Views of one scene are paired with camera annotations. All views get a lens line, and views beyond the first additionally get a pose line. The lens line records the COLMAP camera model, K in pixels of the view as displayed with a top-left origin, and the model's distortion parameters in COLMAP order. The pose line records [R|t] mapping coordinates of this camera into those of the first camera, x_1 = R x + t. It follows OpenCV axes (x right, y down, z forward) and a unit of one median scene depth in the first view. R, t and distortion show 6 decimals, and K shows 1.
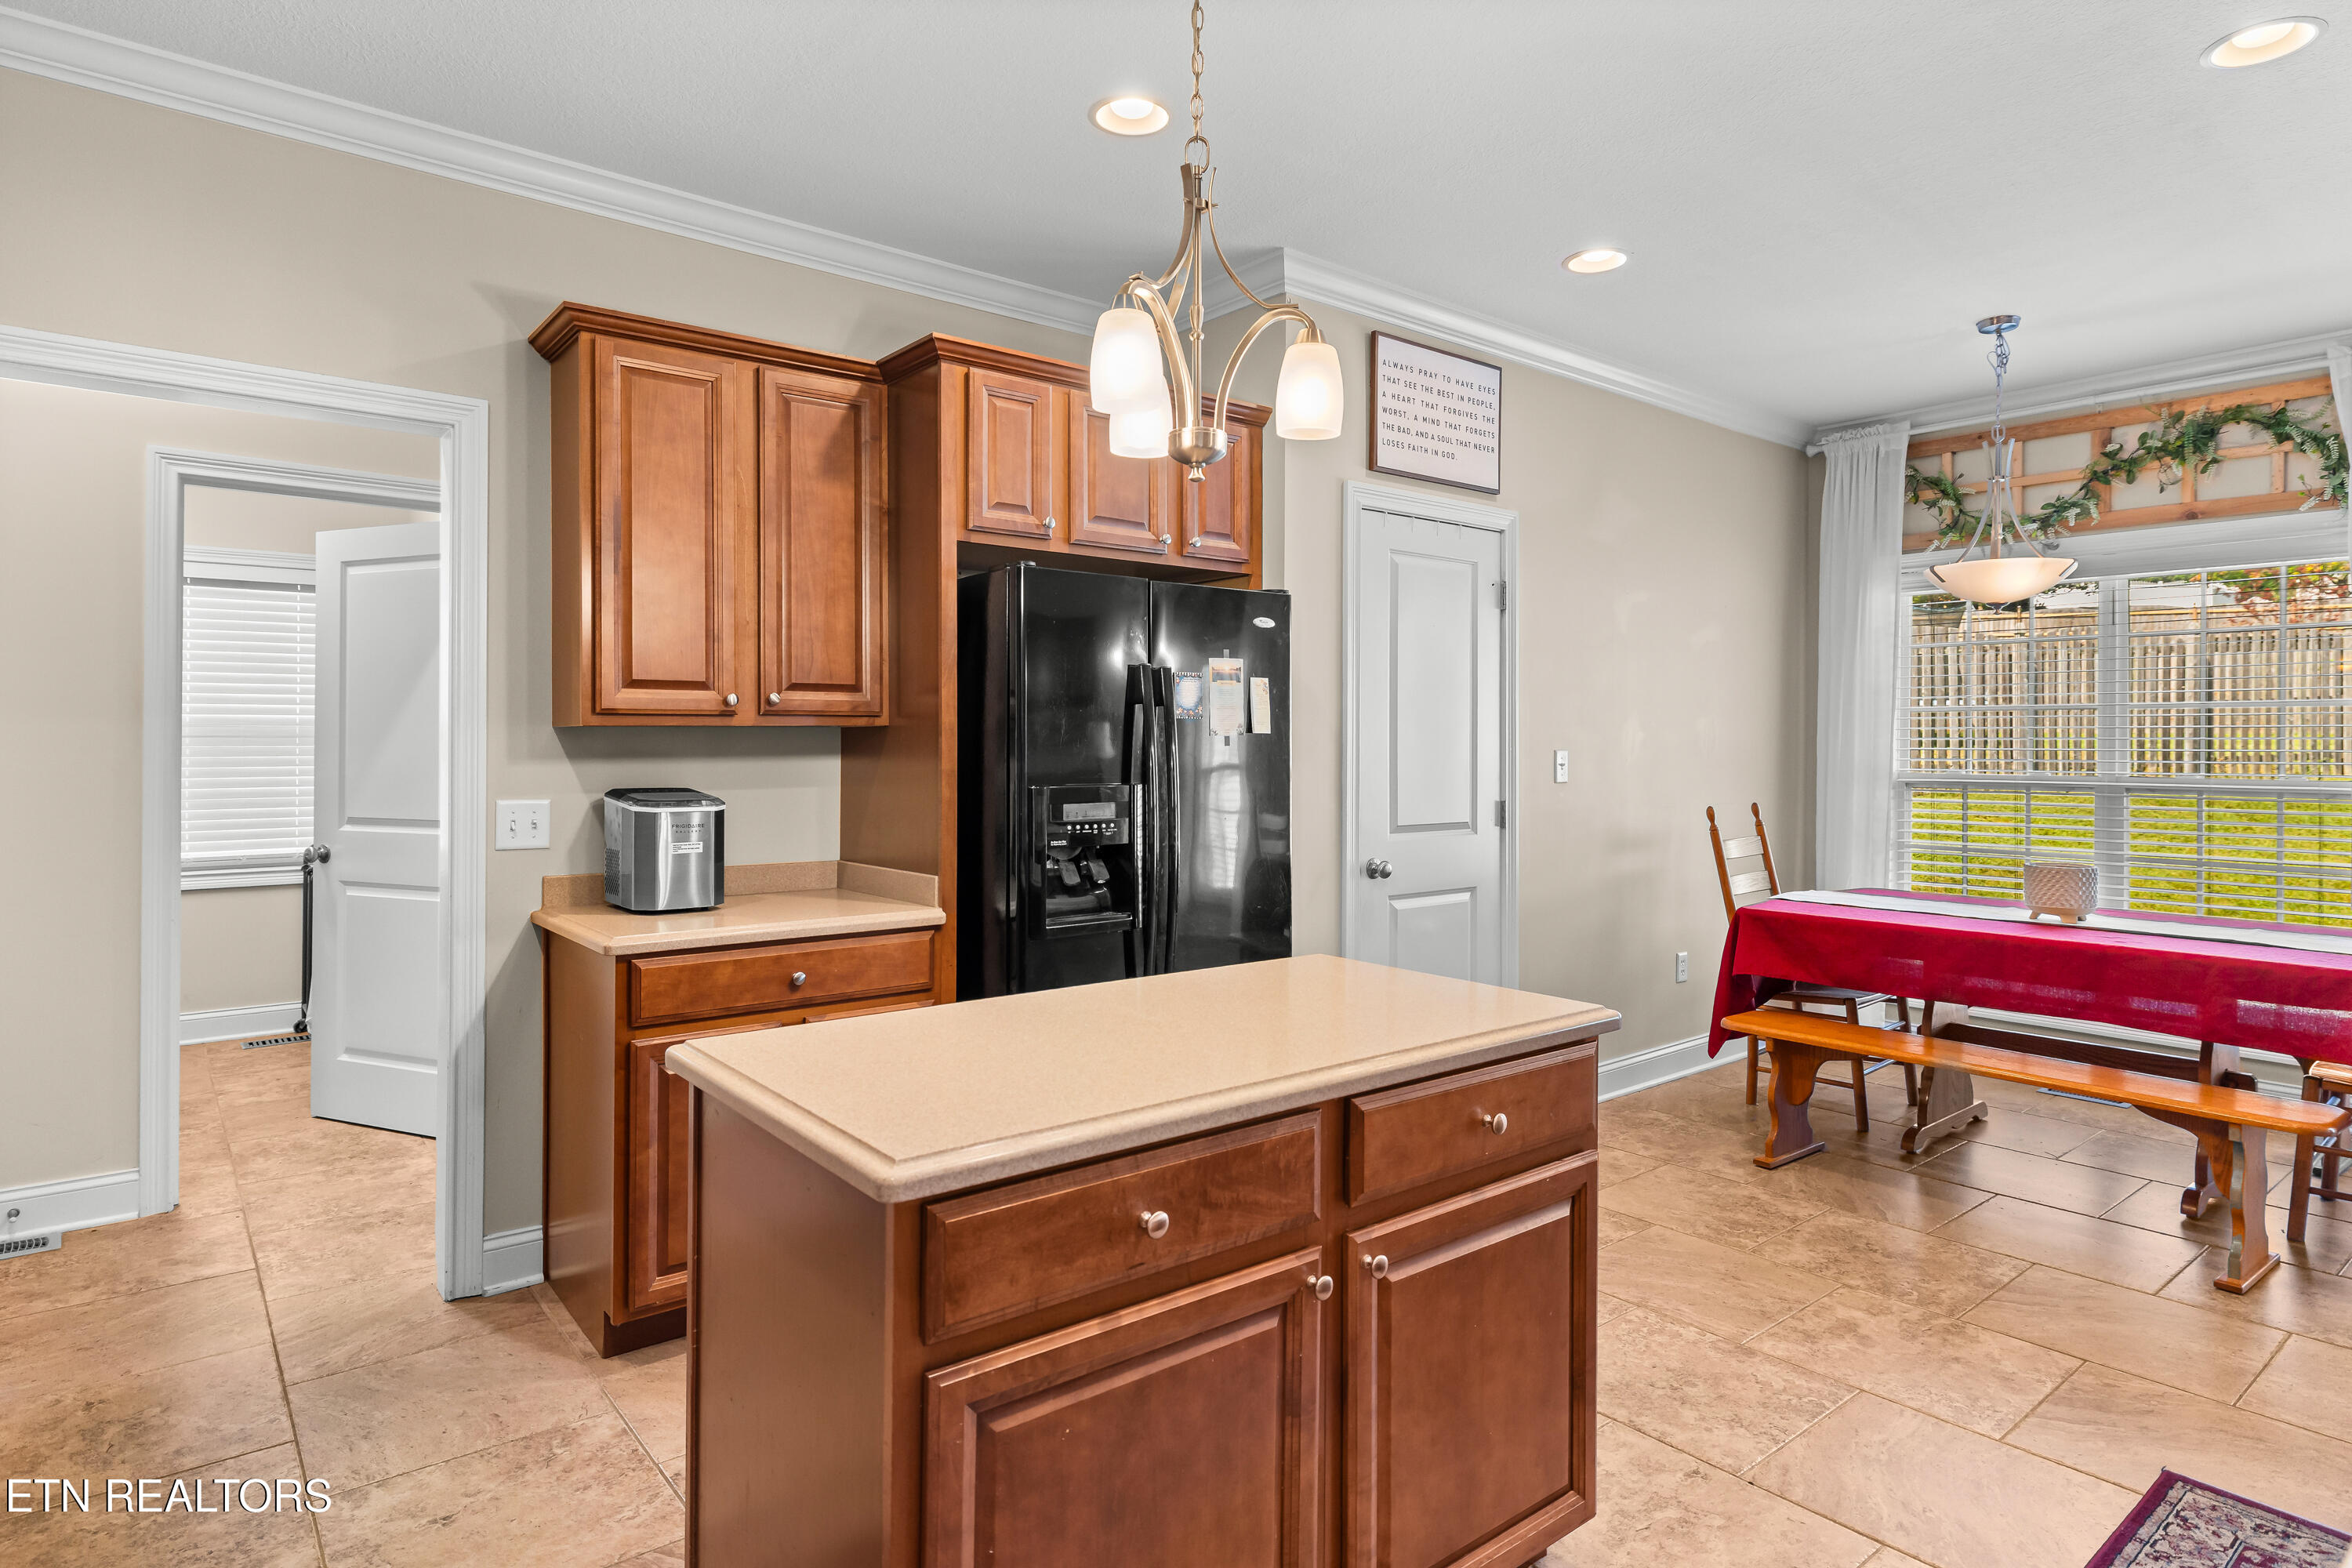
lens RADIAL K [[1277.4, 0, 1171.0], [0, 1277.4, 743.8], [0, 0, 1]] dist [-0.002078, -0.000657]
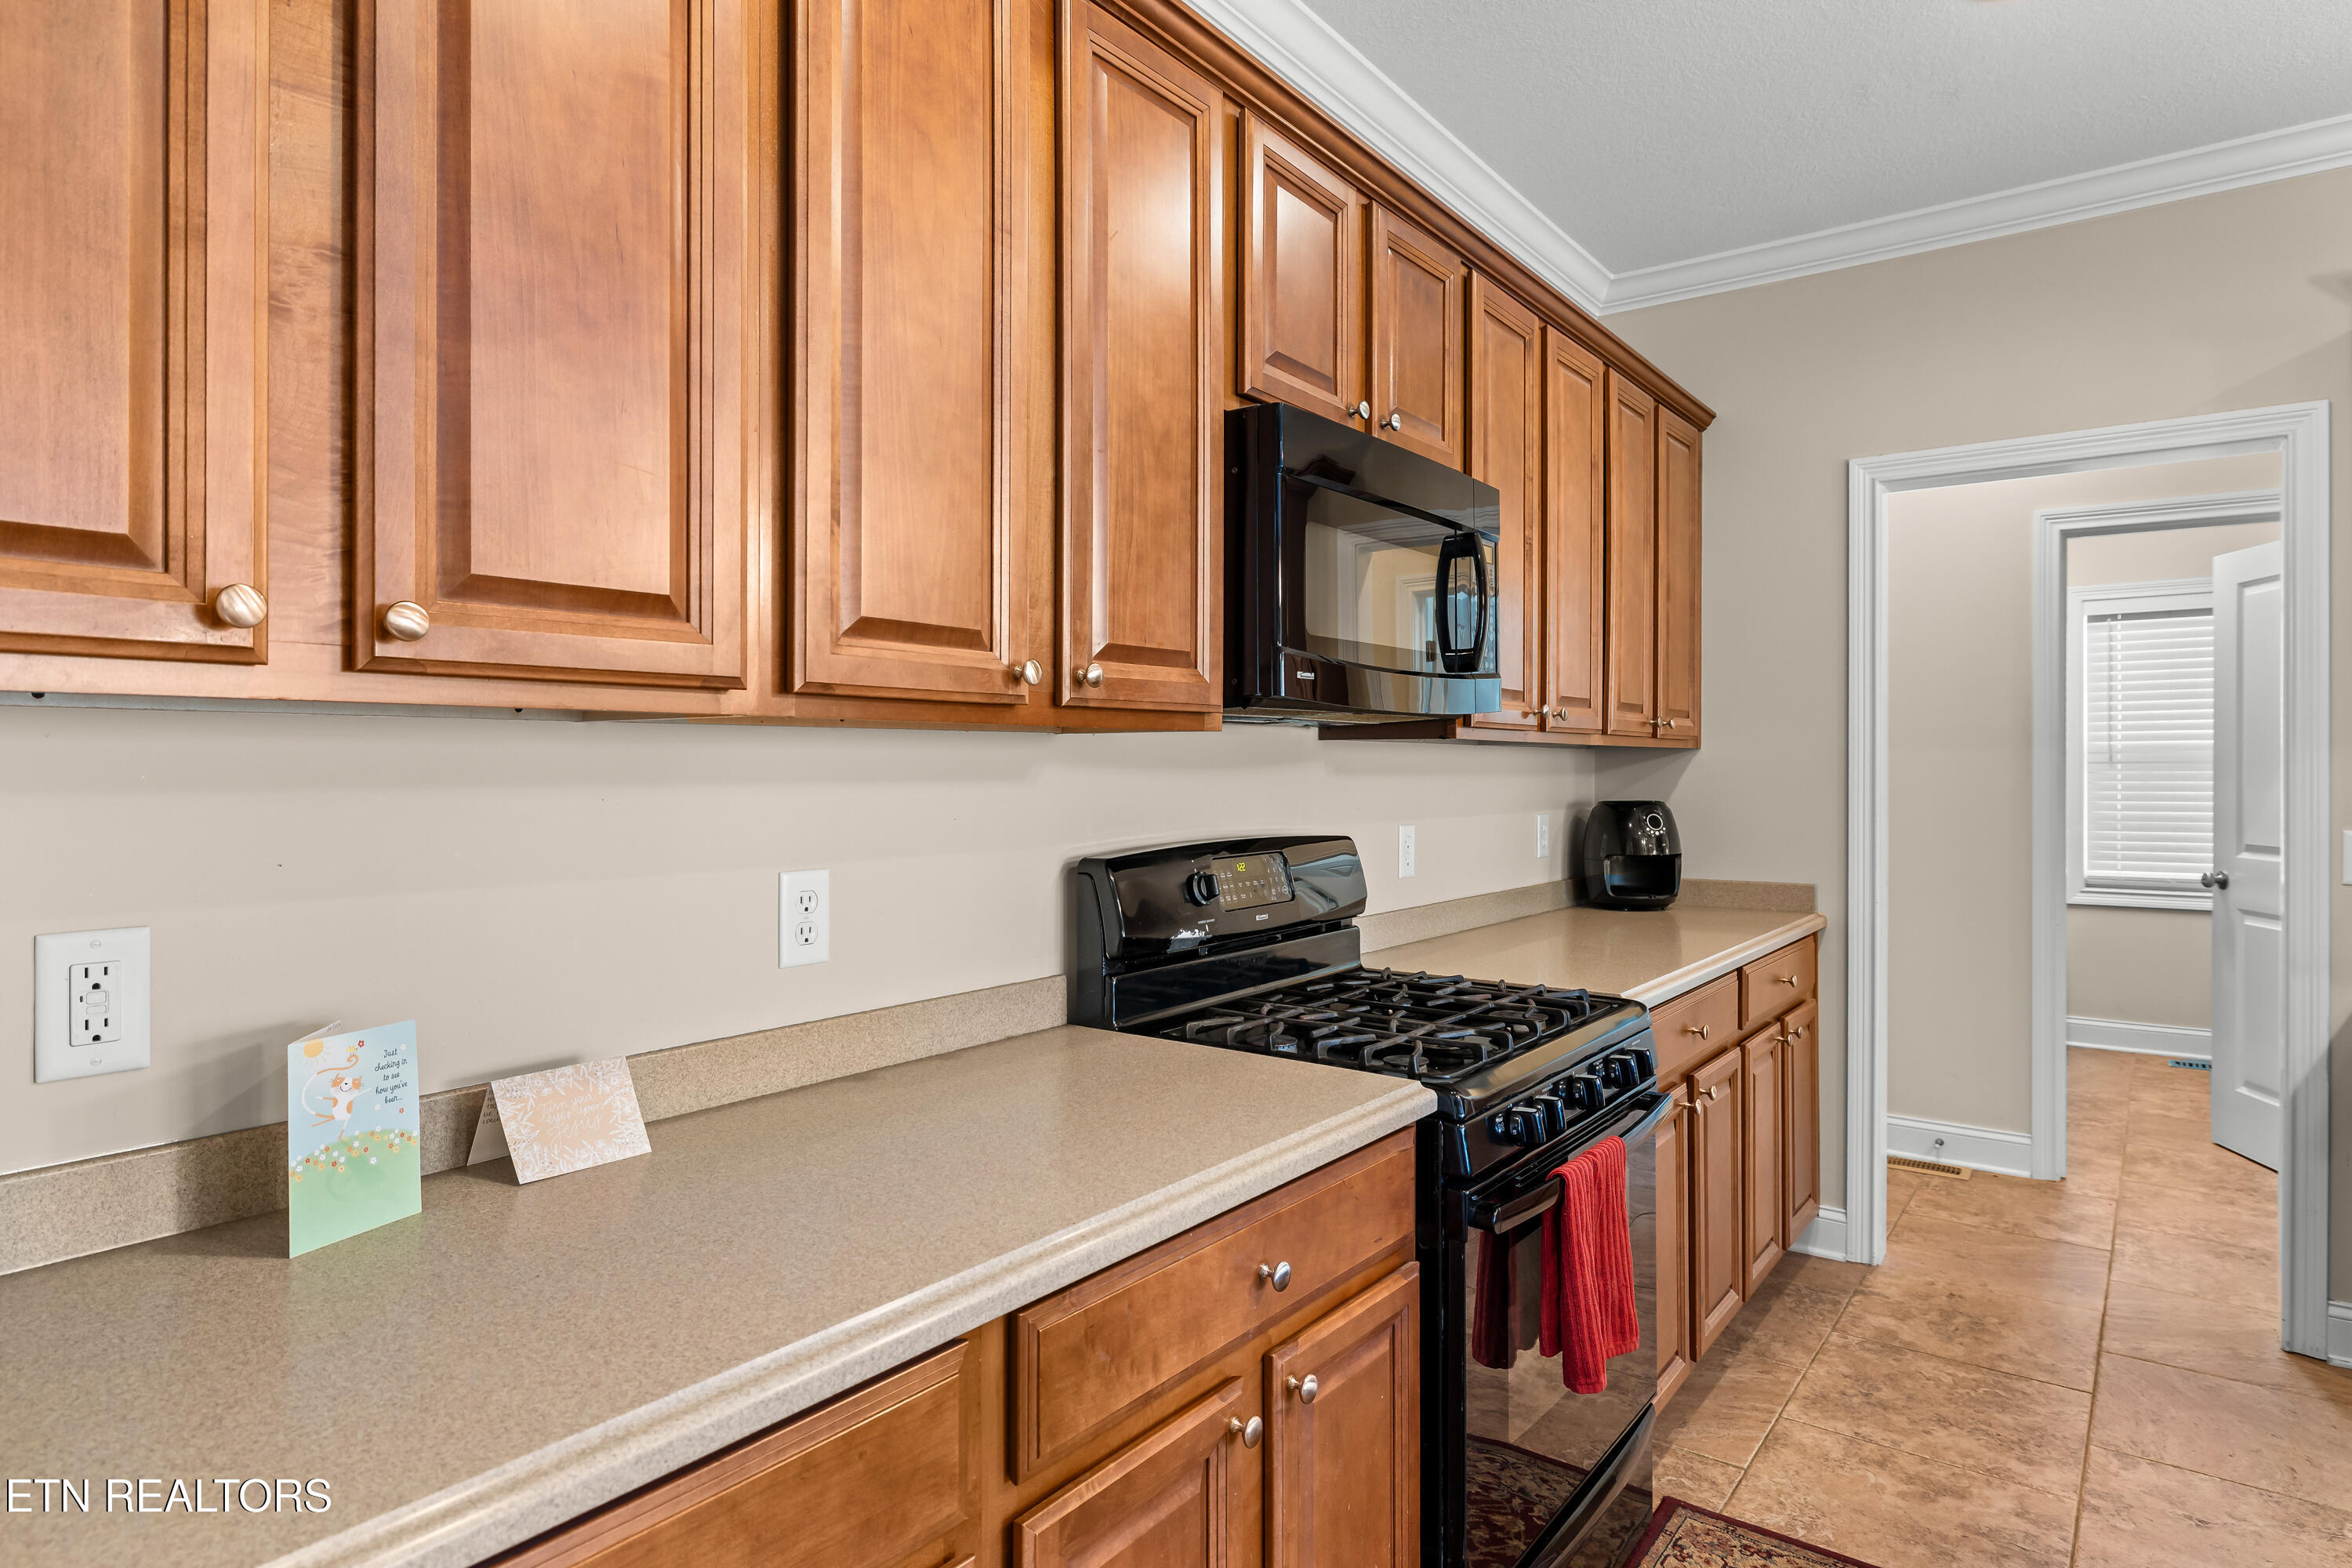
lens RADIAL K [[1277.4, 0, 1141.8], [0, 1277.4, 764.3], [0, 0, 1]] dist [-0.002078, -0.000657]
pose [[0.203675, -0.006062, -0.979020, 0.132849], [0.002358, 0.999981, -0.005701, -0.000019], [0.979036, -0.001147, 0.203685, -0.022979]]
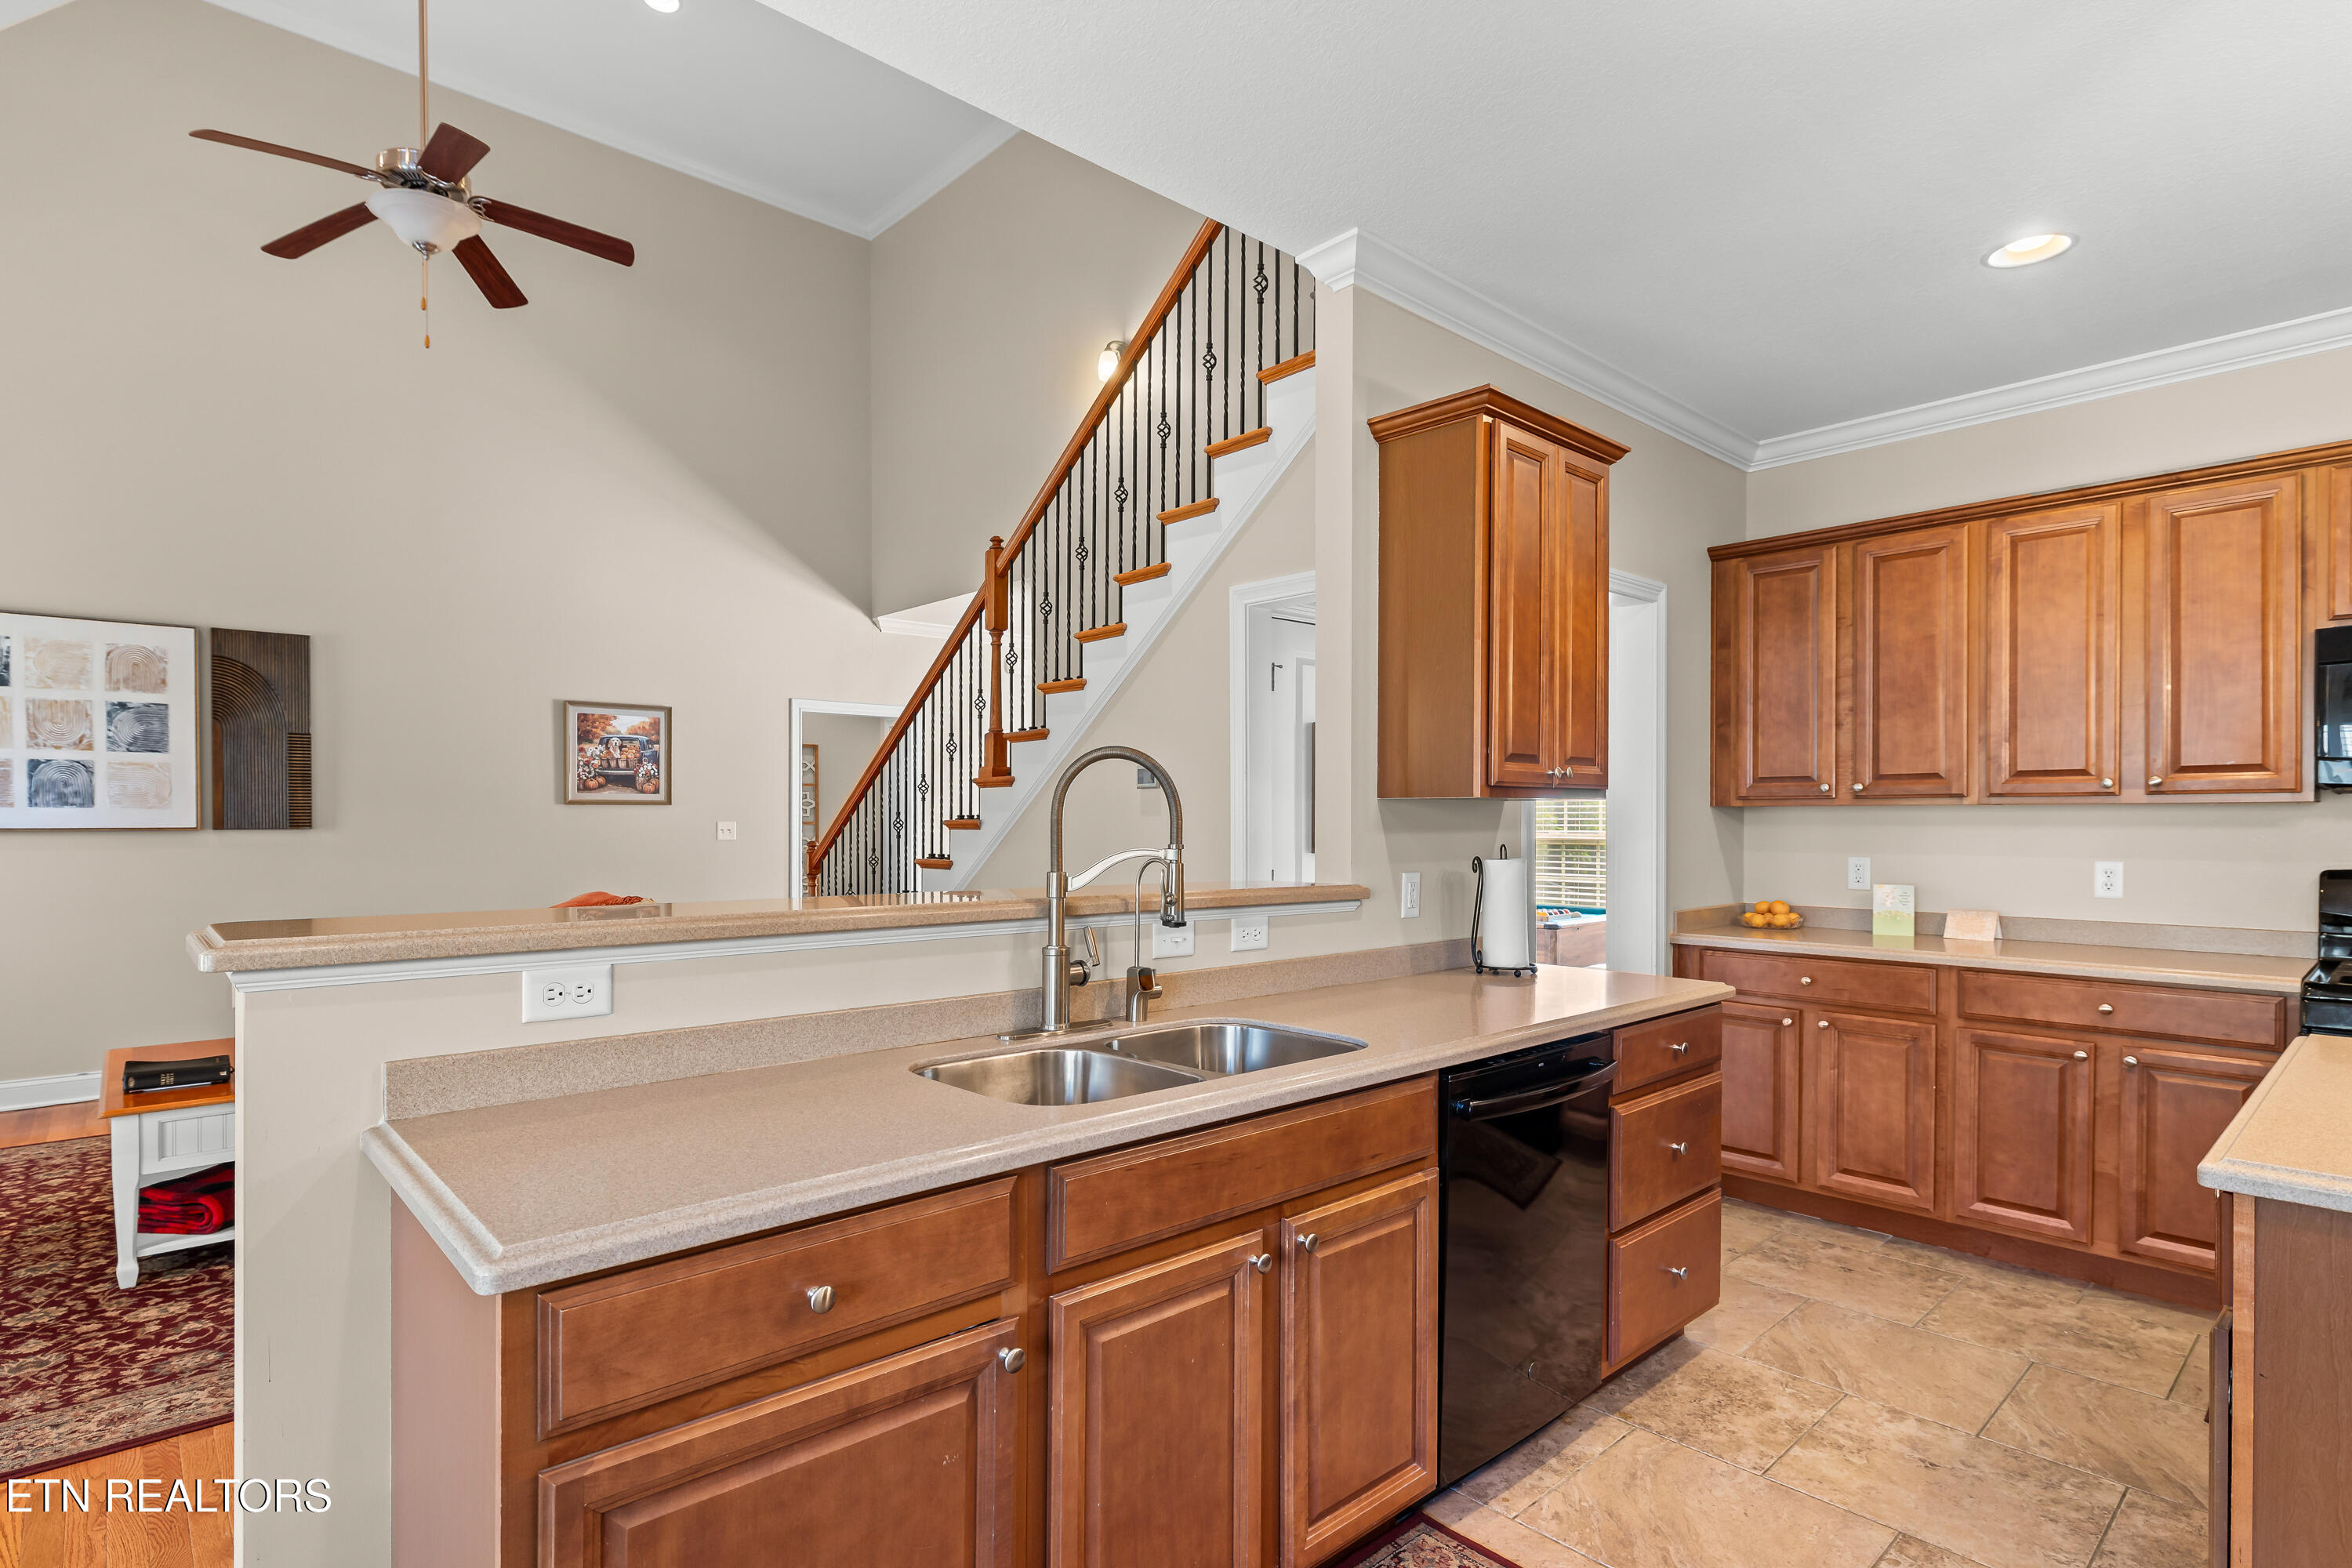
lens RADIAL K [[1164.2, 0, 1140.4], [0, 1164.2, 833.8], [0, 0, 1]] dist [0.002753, 0.000195]
pose [[-0.998961, -0.002538, -0.045496, 0.531668], [-0.003088, 0.999923, 0.012022, 0.001139], [0.045462, 0.012150, -0.998892, 0.860975]]
